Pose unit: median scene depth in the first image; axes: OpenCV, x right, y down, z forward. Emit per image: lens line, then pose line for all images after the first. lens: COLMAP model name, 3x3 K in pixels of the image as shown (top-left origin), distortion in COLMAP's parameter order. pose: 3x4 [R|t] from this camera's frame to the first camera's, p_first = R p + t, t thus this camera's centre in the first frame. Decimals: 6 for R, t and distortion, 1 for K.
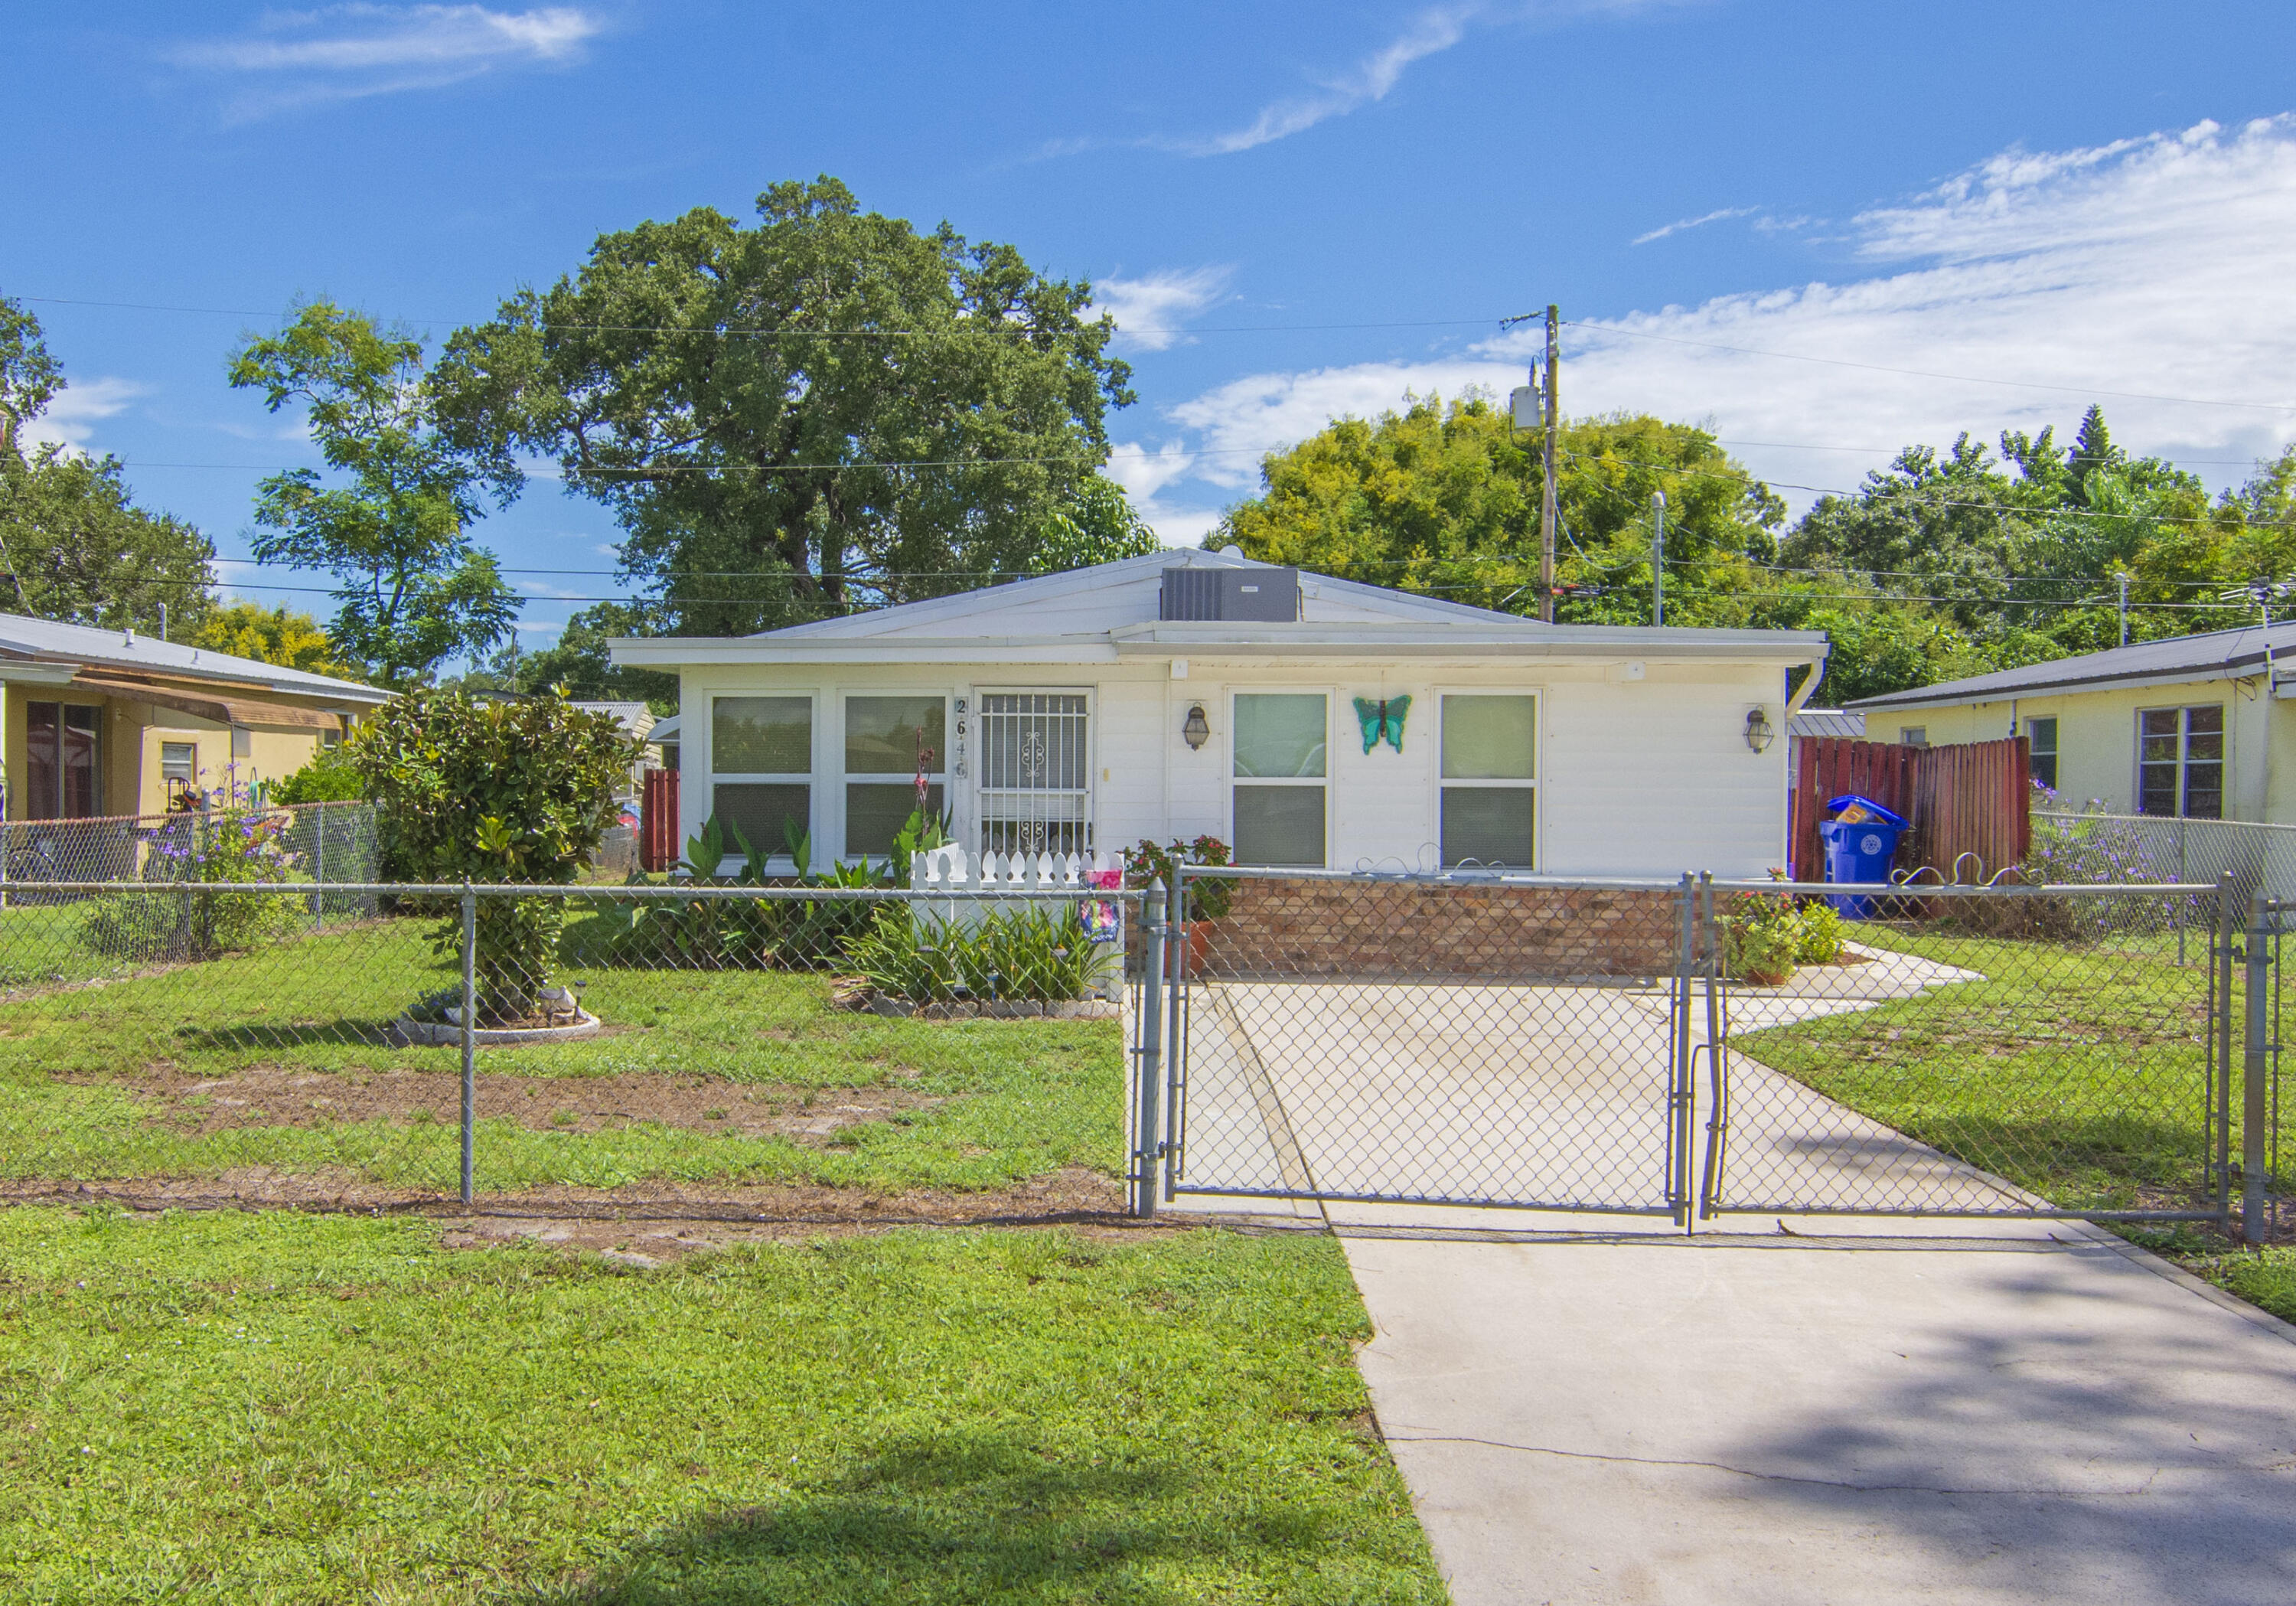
lens RADIAL K [[2082.2, 0, 983.5], [0, 2082.2, 874.8], [0, 0, 1]] dist [0.001000, -0.000678]
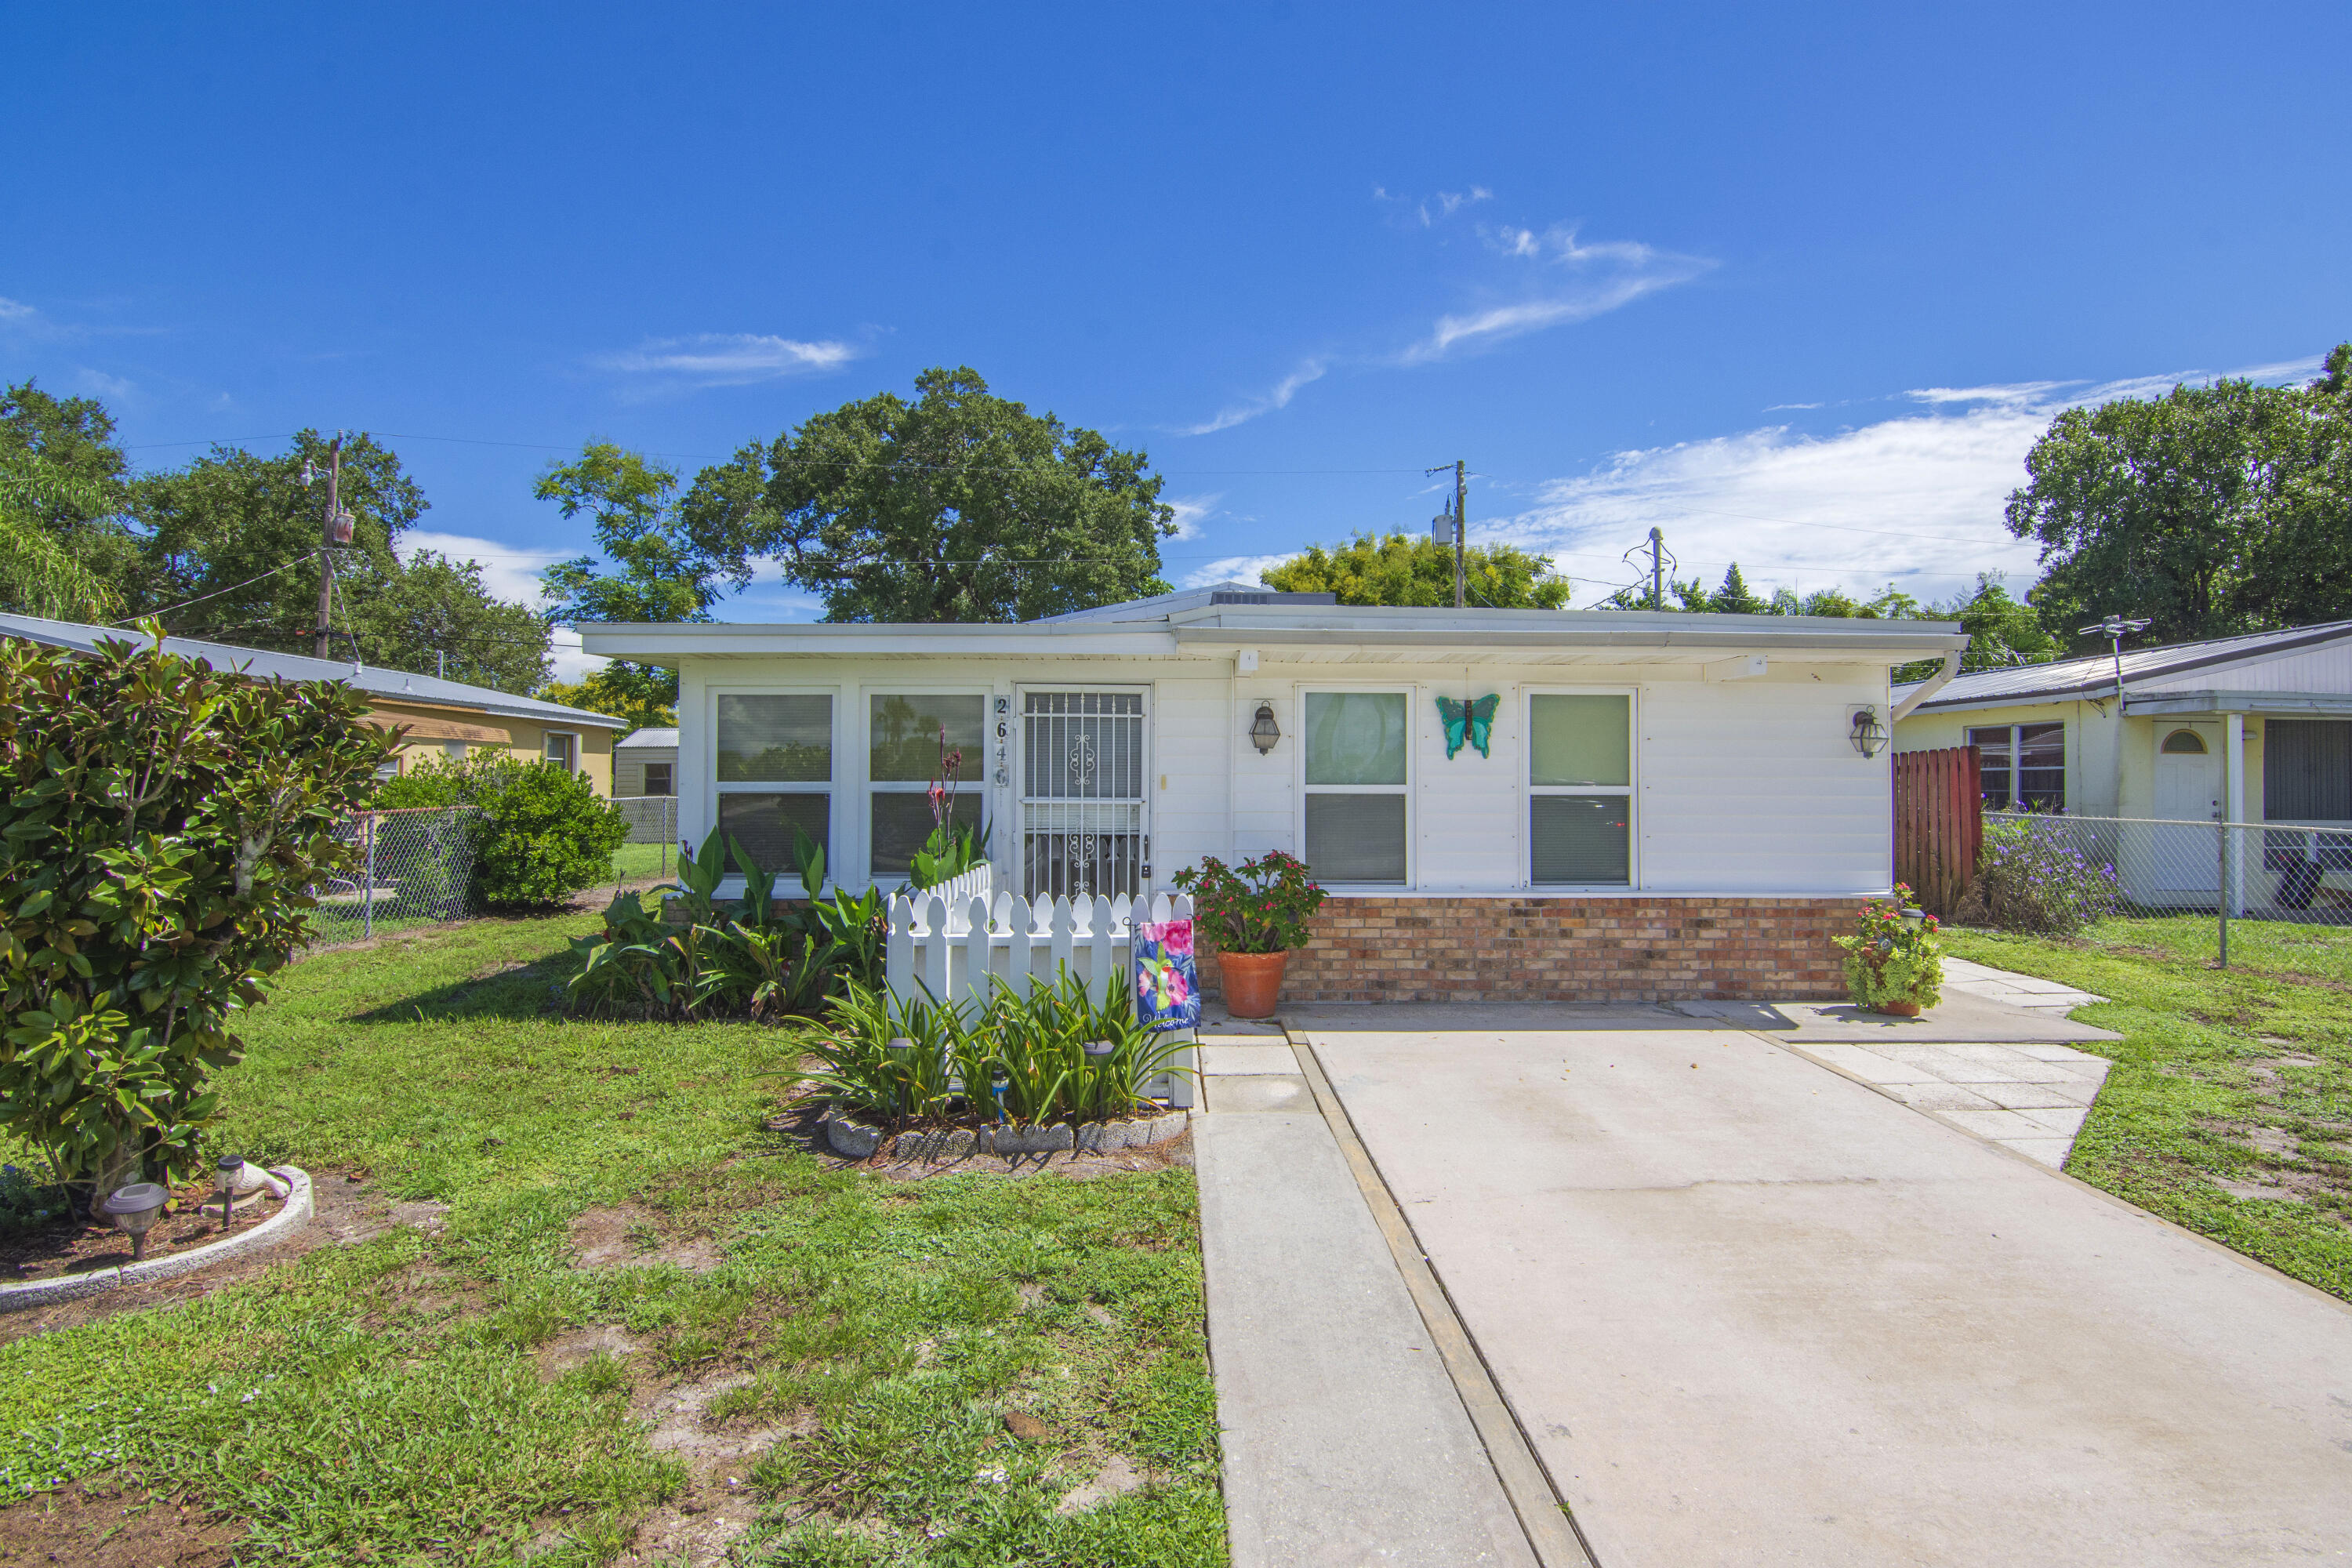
lens RADIAL K [[1145.8, 0, 1202.1], [0, 1145.8, 779.7], [0, 0, 1]] dist [-0.000784, -0.011307]
pose [[0.995274, -0.001635, 0.097089, 0.025442], [0.006161, 0.998907, -0.046327, -0.024450], [-0.096907, 0.046706, 0.994197, 0.474603]]
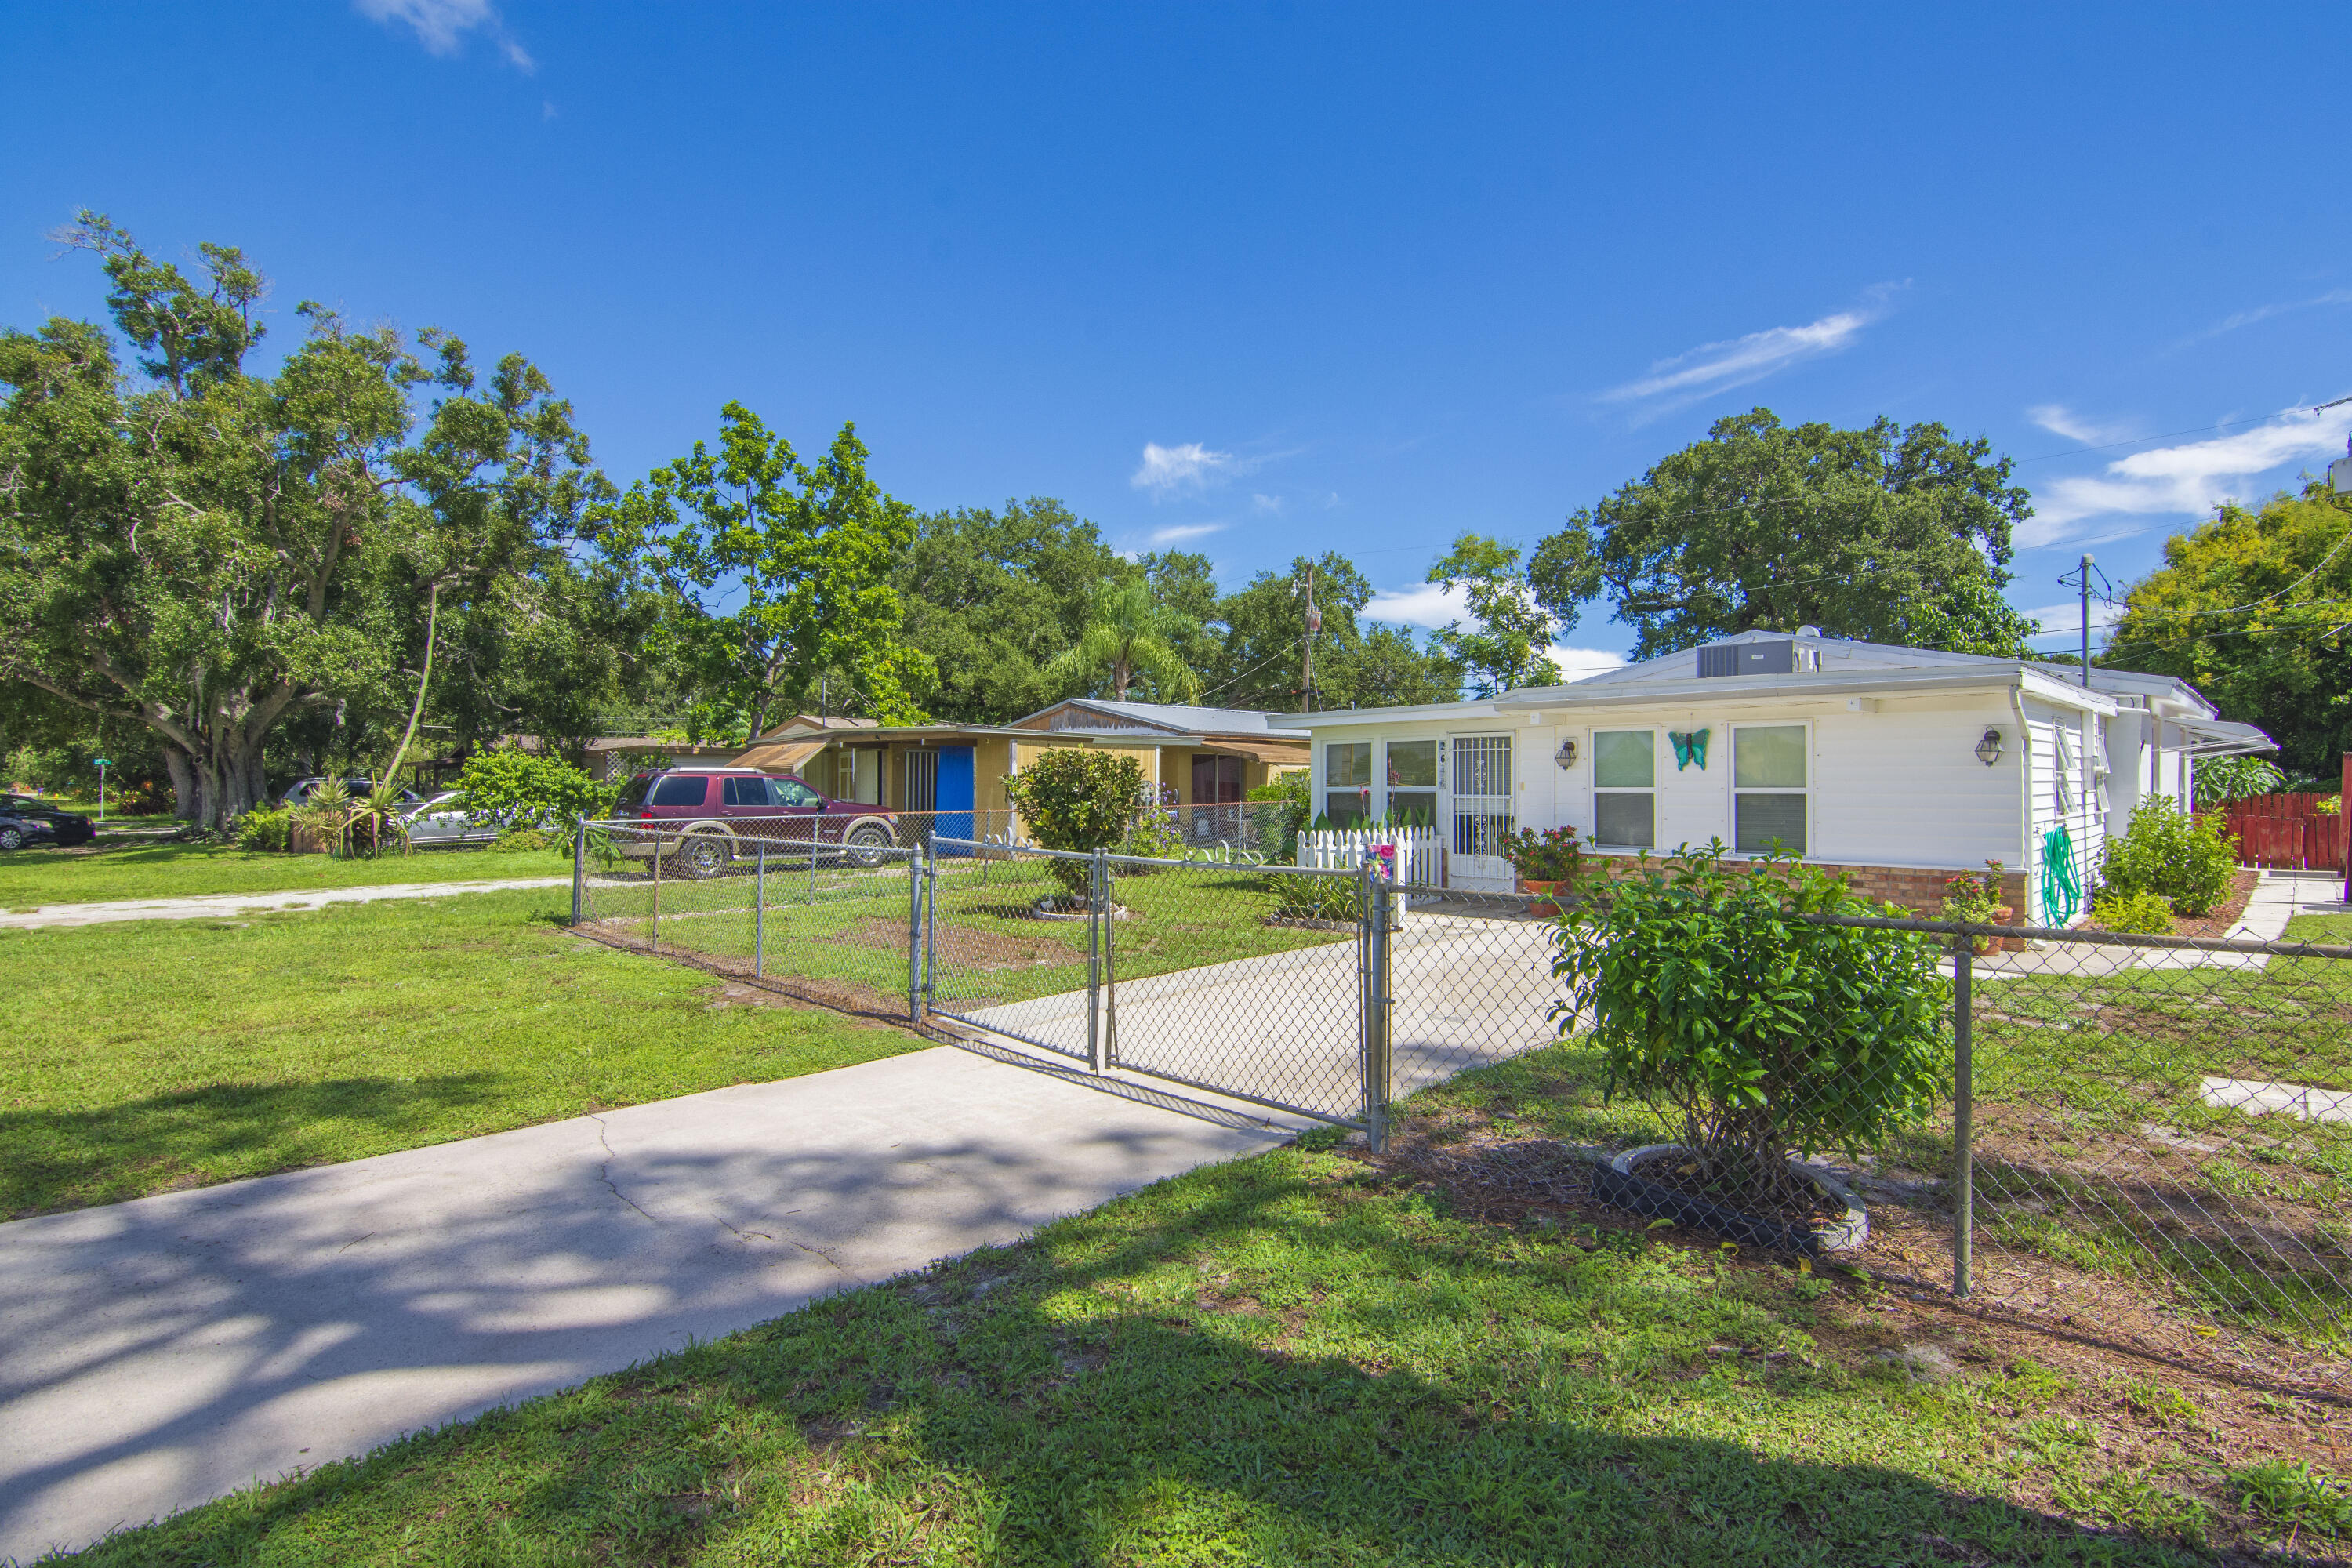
lens RADIAL K [[1156.6, 0, 1187.2], [0, 1156.6, 785.0], [0, 0, 1]] dist [-0.001014, -0.011464]
pose [[0.746190, -0.006817, -0.665698, 0.426387], [-0.025932, 0.998891, -0.039297, -0.007269], [0.665227, 0.046585, 0.745186, 0.163808]]
